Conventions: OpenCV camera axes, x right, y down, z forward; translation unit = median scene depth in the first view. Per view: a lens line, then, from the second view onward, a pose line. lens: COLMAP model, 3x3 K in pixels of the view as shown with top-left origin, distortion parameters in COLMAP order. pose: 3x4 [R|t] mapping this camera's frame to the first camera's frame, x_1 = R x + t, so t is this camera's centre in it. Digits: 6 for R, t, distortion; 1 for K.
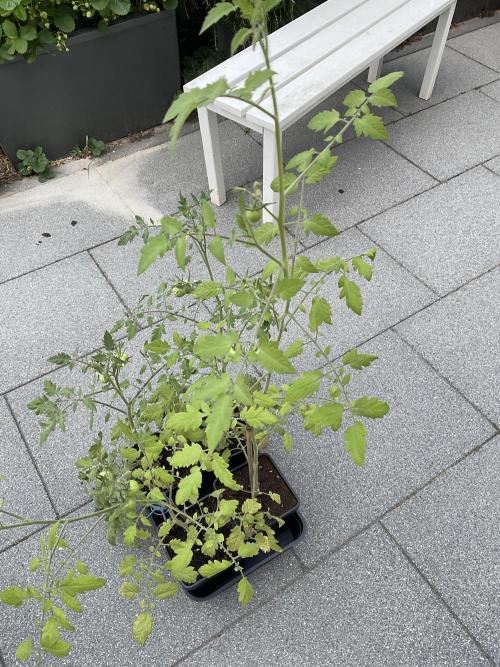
lens RADIAL K [[550.1, 0, 250.0], [0, 550.1, 333.5], [0, 0, 1]] dist [0.094660, -0.189606]
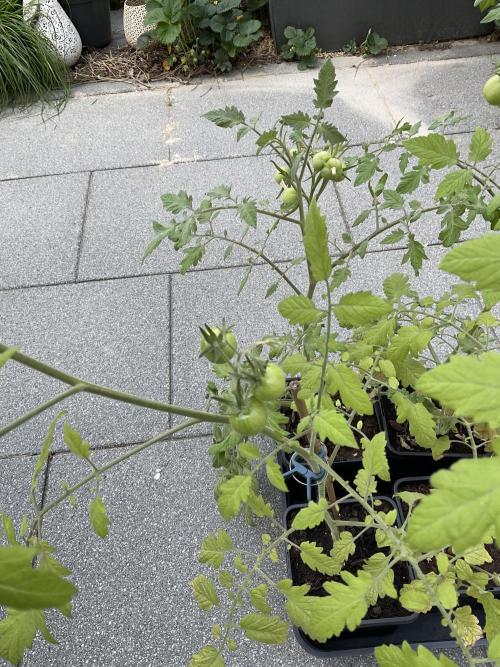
lens RADIAL K [[550.1, 0, 250.0], [0, 550.1, 333.5], [0, 0, 1]] dist [0.094660, -0.189606]
pose [[0.884159, 0.331717, -0.328978, -0.035210], [-0.332385, 0.941480, 0.056002, 0.078538], [0.328303, 0.059833, 0.942675, 0.211047]]
